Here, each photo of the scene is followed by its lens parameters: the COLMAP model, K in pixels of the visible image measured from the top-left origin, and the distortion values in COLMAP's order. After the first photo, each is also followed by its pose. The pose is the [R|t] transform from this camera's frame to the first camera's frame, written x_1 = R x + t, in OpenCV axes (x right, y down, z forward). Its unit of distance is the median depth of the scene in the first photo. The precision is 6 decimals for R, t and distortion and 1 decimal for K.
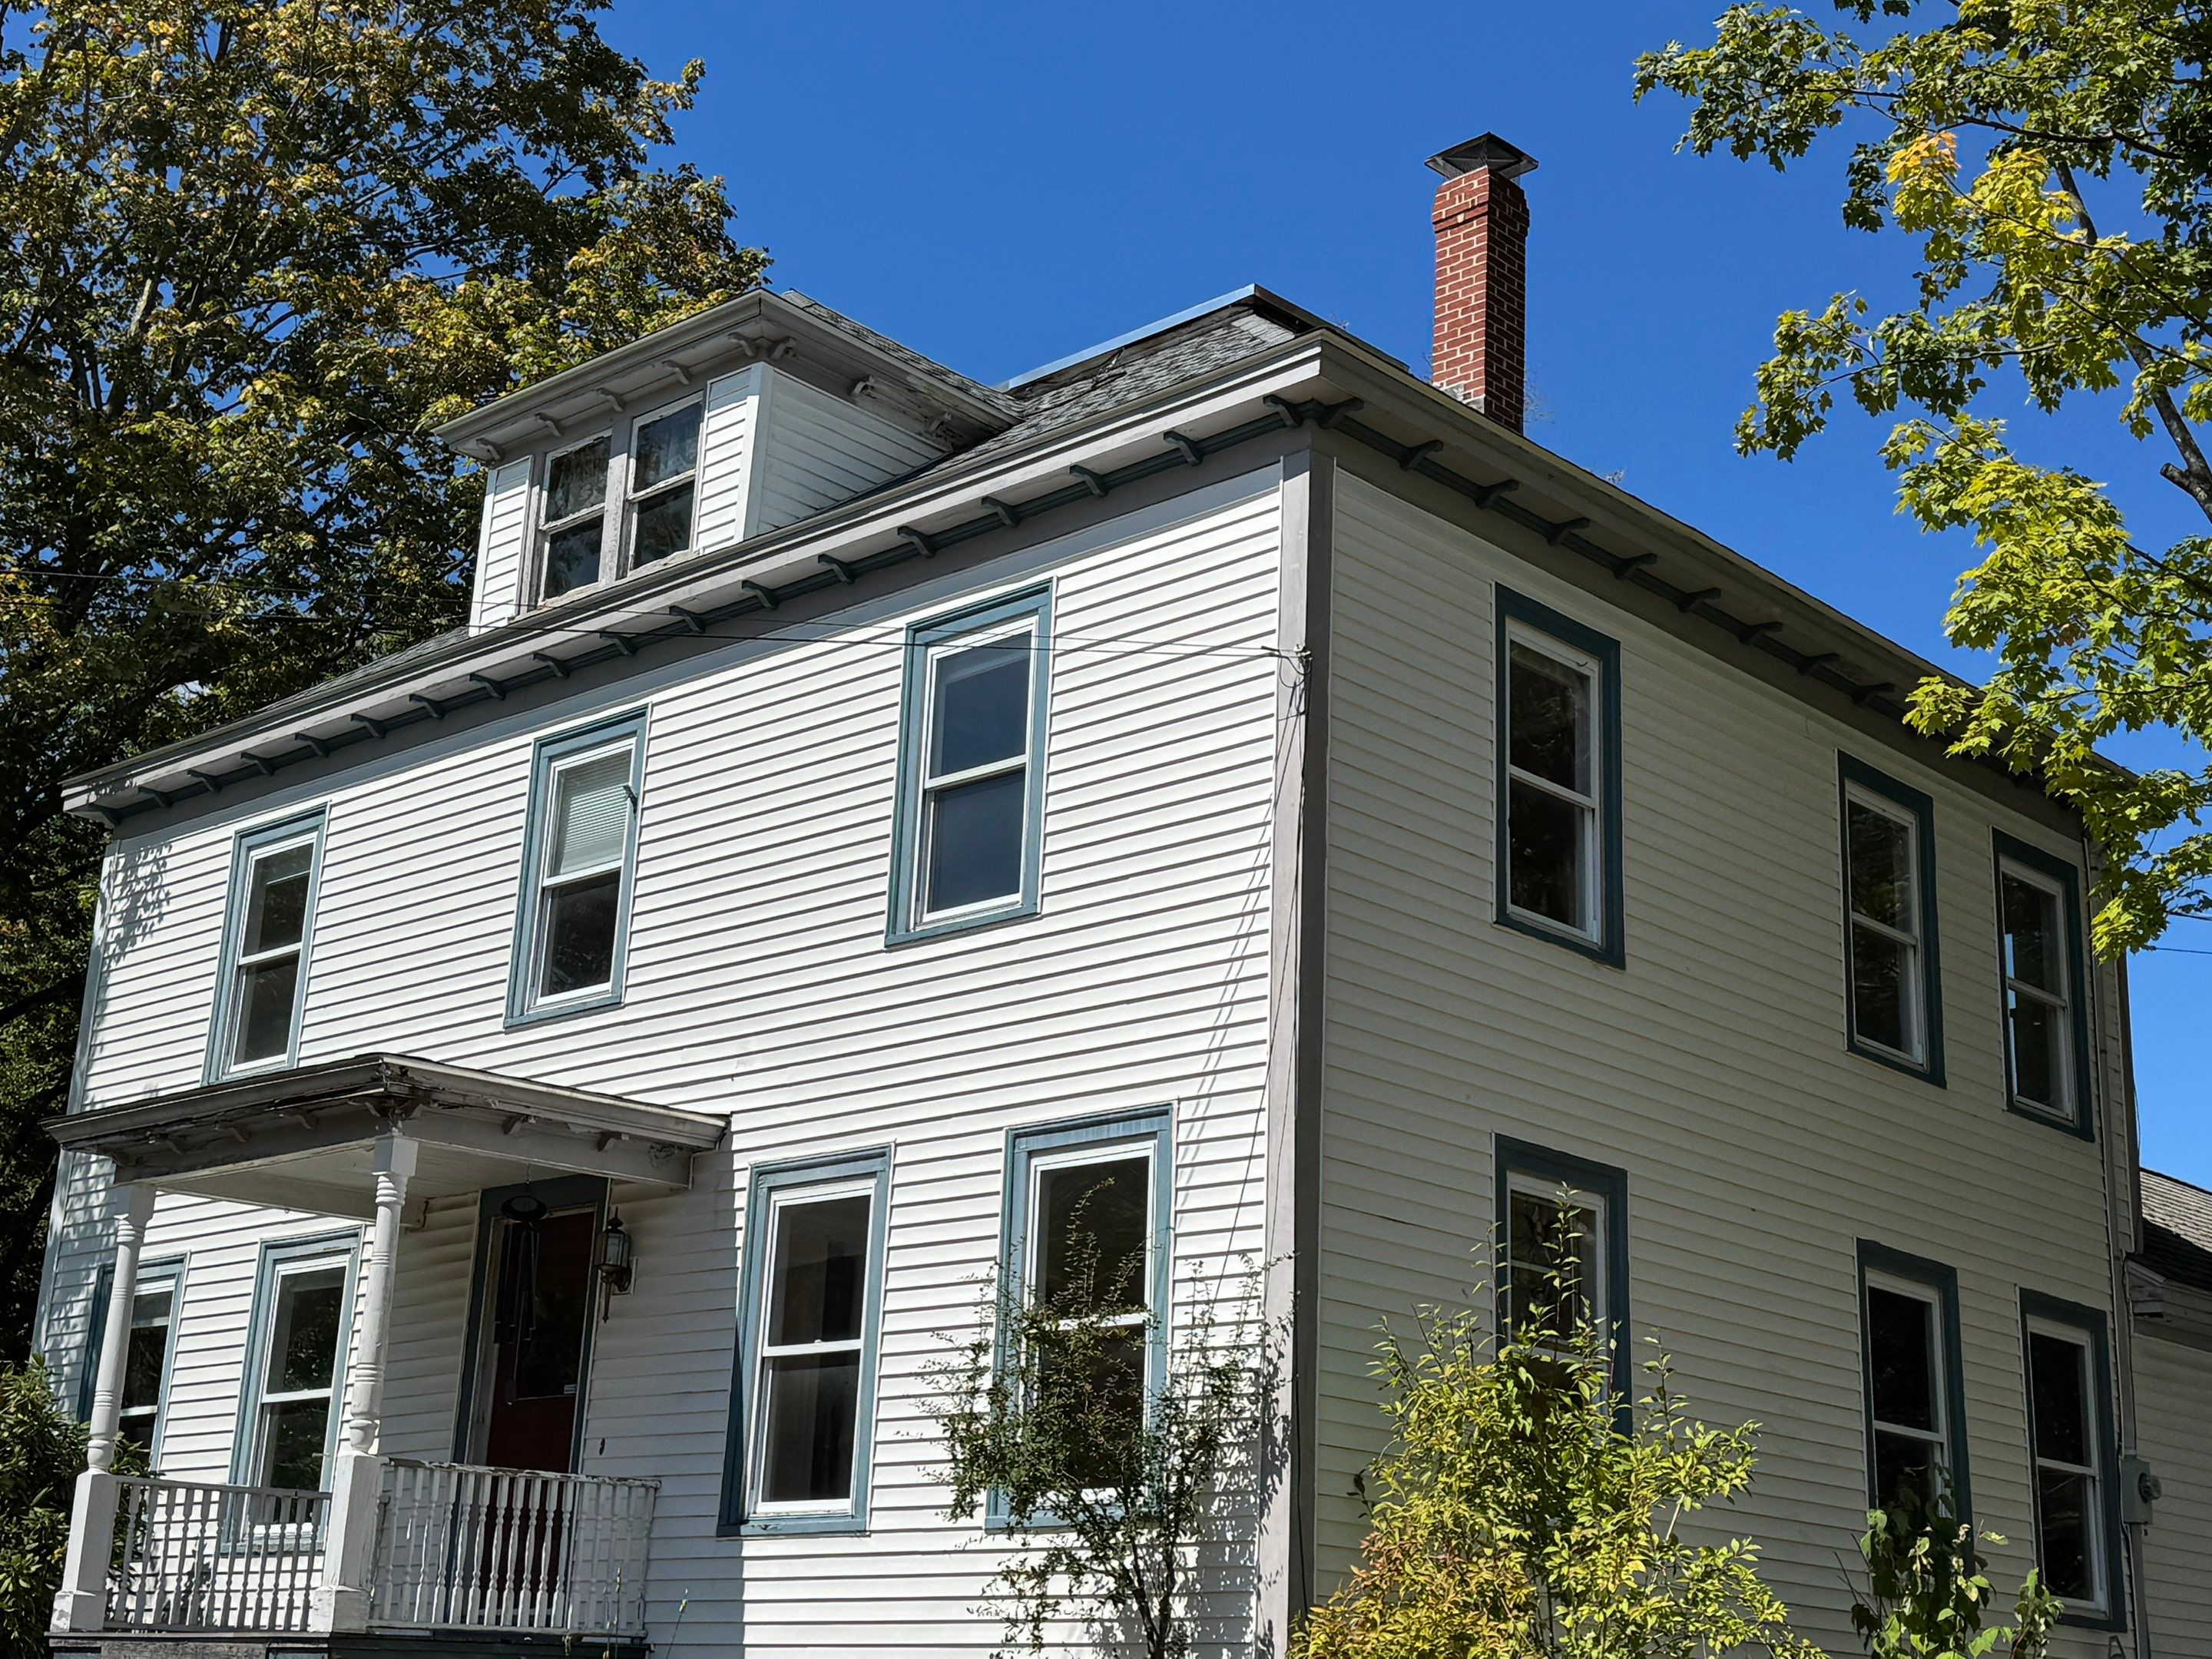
lens RADIAL K [[2993.3, 0, 1106.0], [0, 2993.3, 829.5], [0, 0, 1]] dist [0.128419, 0.052972]
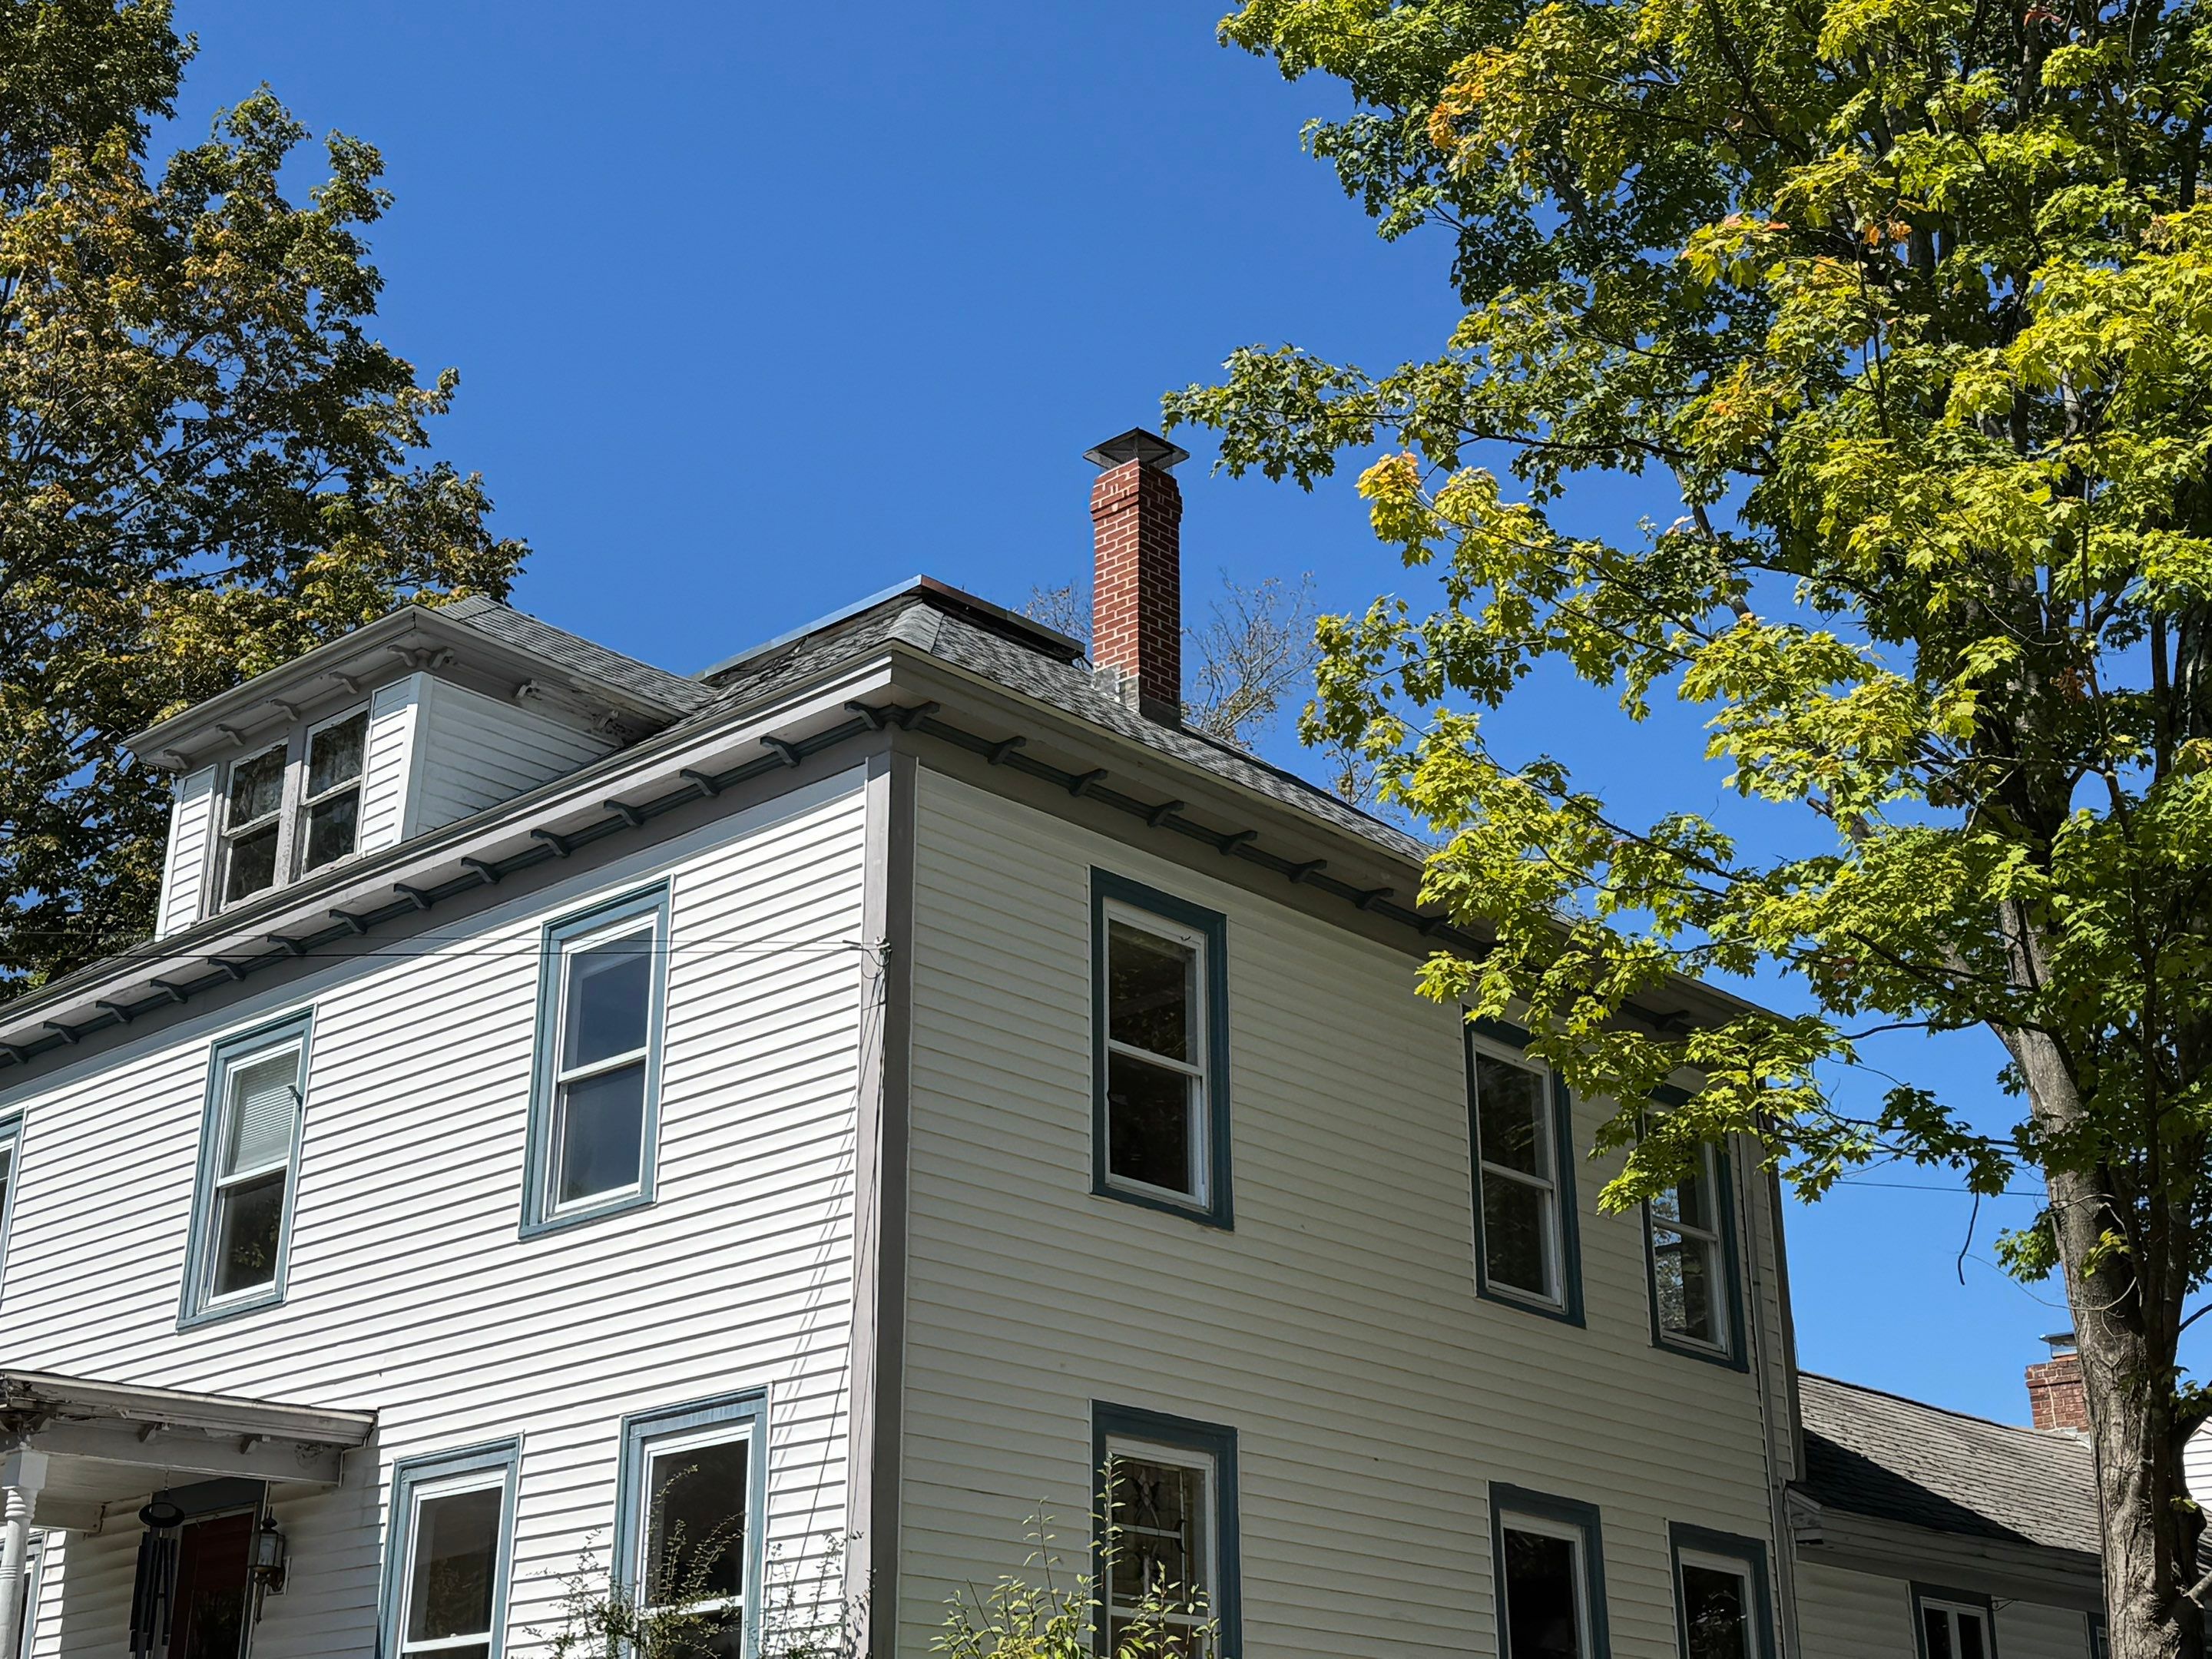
lens RADIAL K [[2993.3, 0, 1106.0], [0, 2993.3, 829.5], [0, 0, 1]] dist [0.128419, 0.052972]
pose [[0.999208, -0.036081, 0.016790, 0.113162], [0.037205, 0.996689, -0.072296, -0.018129], [-0.014126, 0.072864, 0.997242, -0.045428]]
